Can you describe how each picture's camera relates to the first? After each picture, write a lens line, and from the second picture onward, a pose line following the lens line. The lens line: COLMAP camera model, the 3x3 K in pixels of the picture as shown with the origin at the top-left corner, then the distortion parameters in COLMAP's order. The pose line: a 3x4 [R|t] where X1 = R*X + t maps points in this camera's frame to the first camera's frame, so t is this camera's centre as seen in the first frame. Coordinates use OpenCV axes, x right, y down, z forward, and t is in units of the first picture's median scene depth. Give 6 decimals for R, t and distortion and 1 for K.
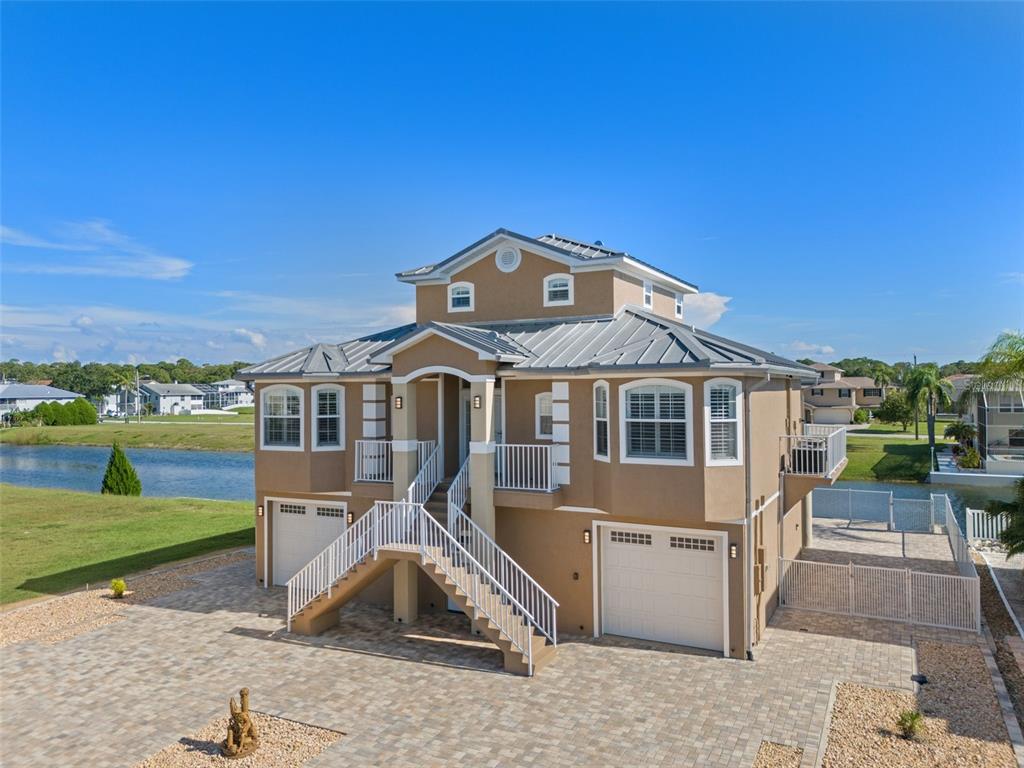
lens RADIAL K [[764.9, 0, 502.6], [0, 764.9, 383.3], [0, 0, 1]] dist [0.053809, -0.045413]
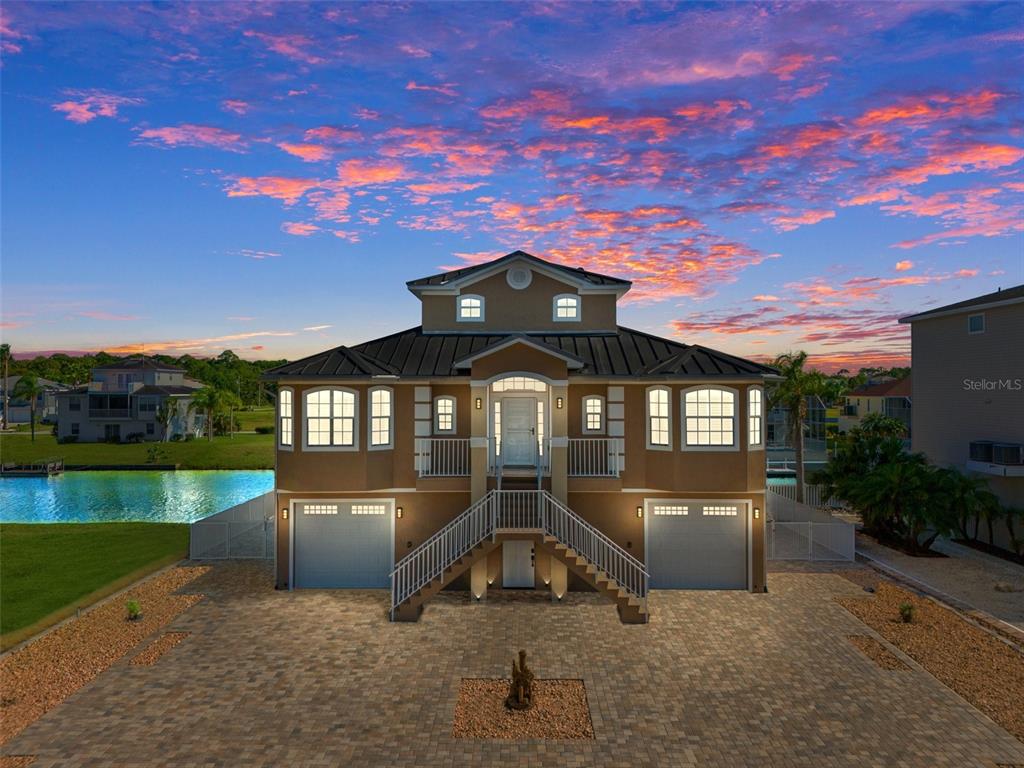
lens RADIAL K [[764.9, 0, 508.9], [0, 764.9, 385.8], [0, 0, 1]] dist [0.053809, -0.045413]
pose [[0.894086, 0.011502, 0.447747, -0.688468], [-0.009787, 0.999933, -0.006145, 0.006733], [-0.447788, 0.001112, 0.894139, -0.012202]]
